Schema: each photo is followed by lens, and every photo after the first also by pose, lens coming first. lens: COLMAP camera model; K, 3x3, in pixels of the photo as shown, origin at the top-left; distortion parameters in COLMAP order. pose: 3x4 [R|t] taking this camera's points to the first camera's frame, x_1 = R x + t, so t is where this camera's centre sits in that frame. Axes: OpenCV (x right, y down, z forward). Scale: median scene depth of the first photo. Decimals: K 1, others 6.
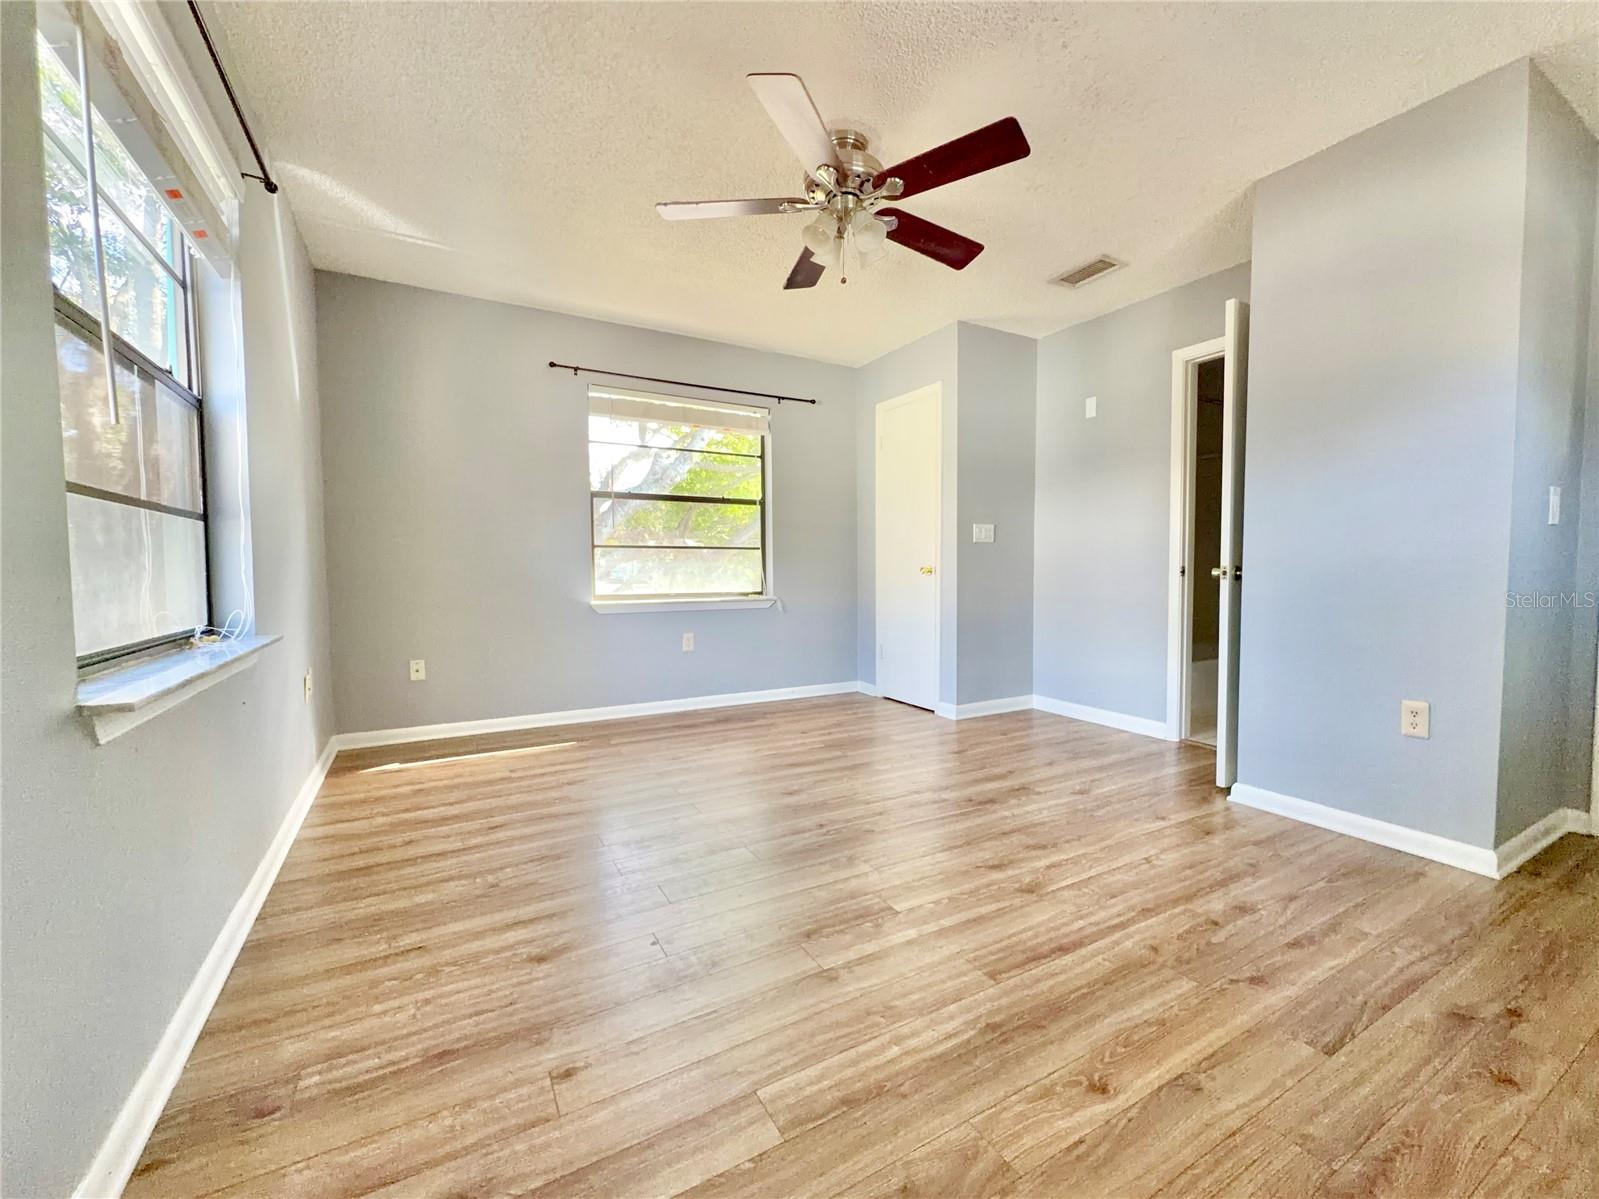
lens RADIAL K [[688.4, 0, 859.1], [0, 688.4, 601.8], [0, 0, 1]] dist [-0.000543, -0.000137]
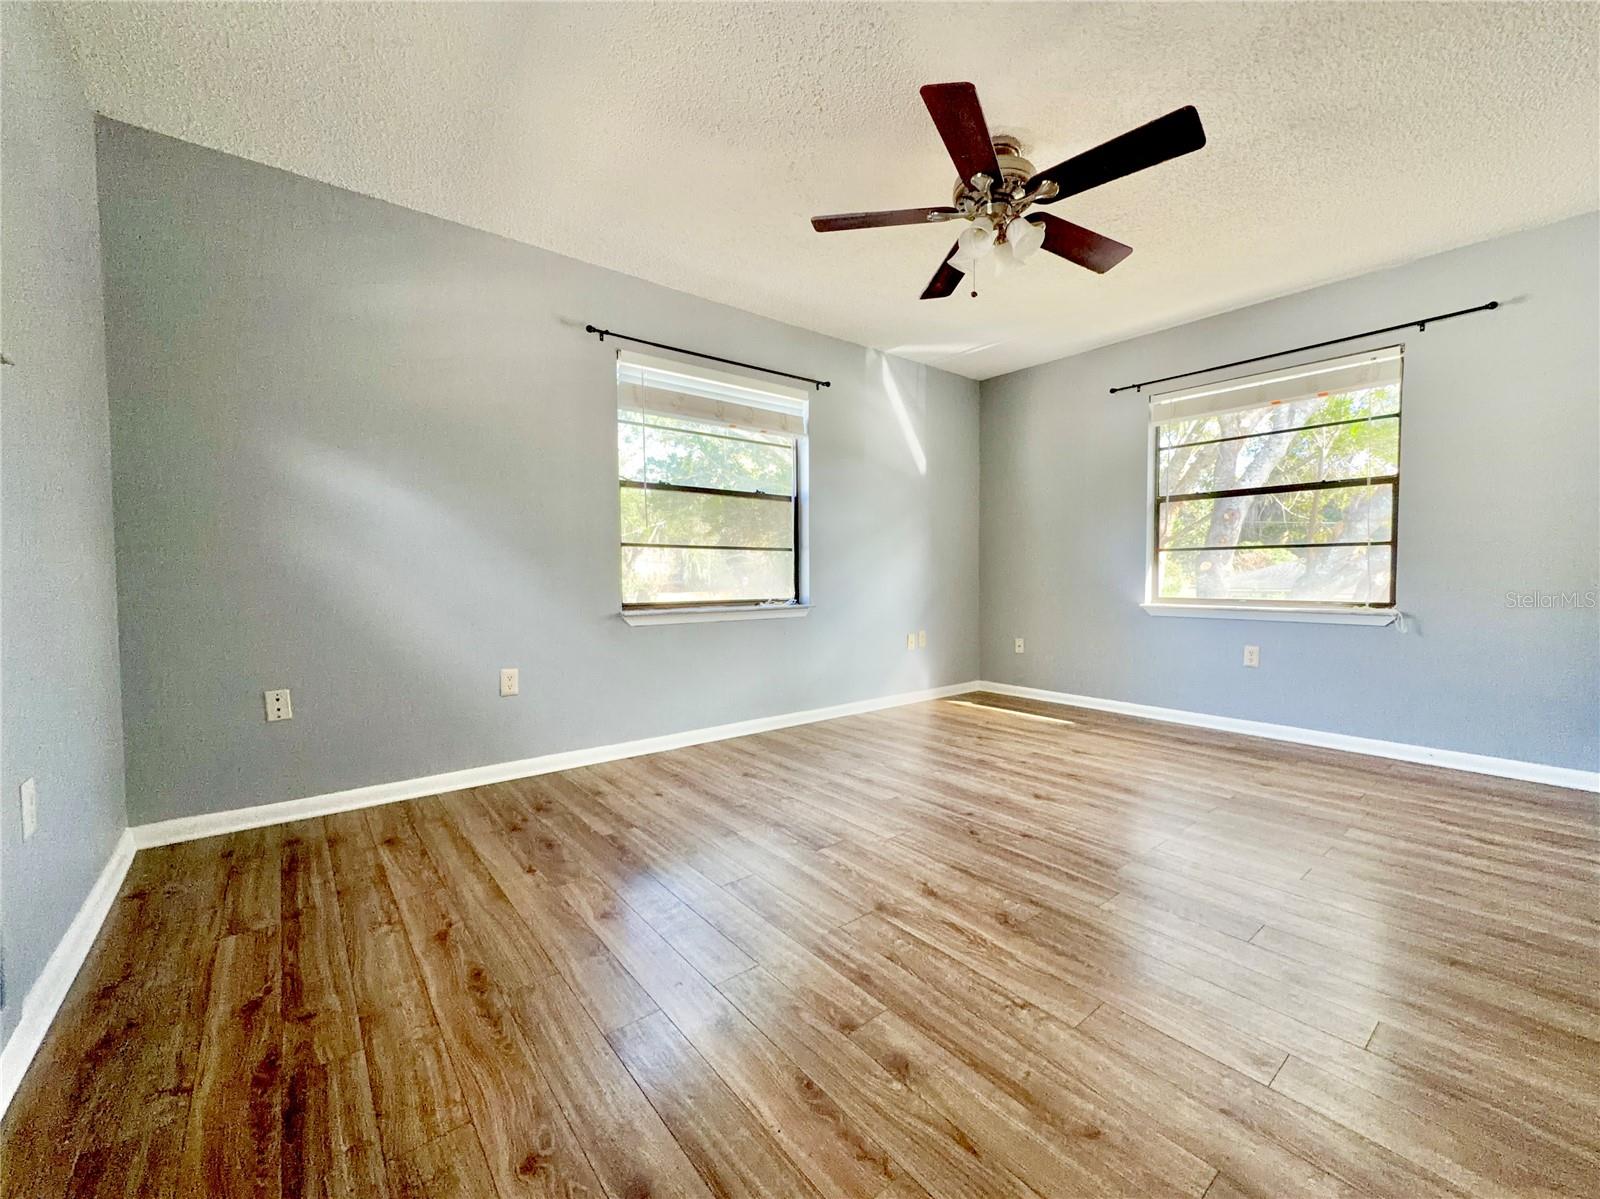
lens RADIAL K [[644.2, 0, 805.2], [0, 644.2, 601.6], [0, 0, 1]] dist [0.000407, -0.000148]
pose [[0.119131, 0.043058, -0.991944, 0.974905], [-0.043756, 0.998316, 0.038080, -0.032495], [0.991914, 0.038867, 0.120815, 0.676256]]
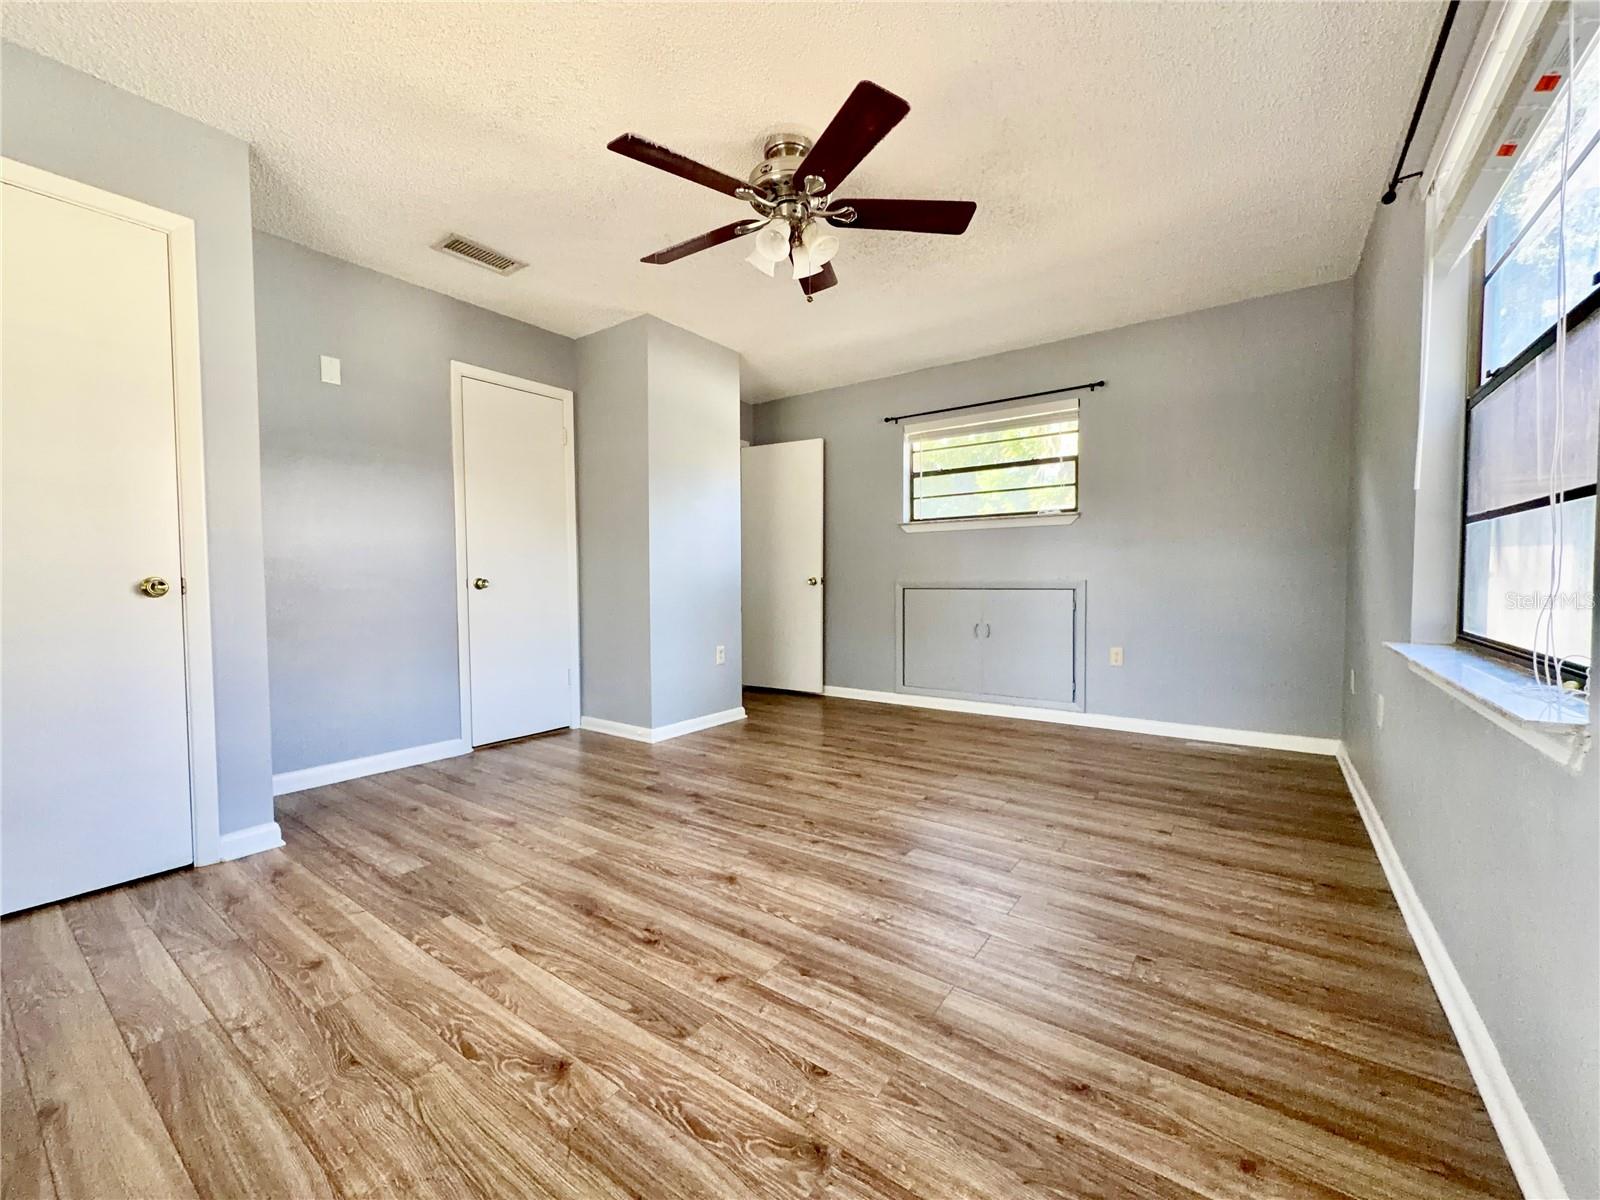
lens RADIAL K [[644.2, 0, 799.1], [0, 644.2, 596.0], [0, 0, 1]] dist [0.000407, -0.000148]
pose [[-0.384333, -0.024799, 0.922861, -0.966138], [0.051005, 0.997542, 0.048047, -0.074172], [-0.921785, 0.065536, -0.382123, 1.479481]]
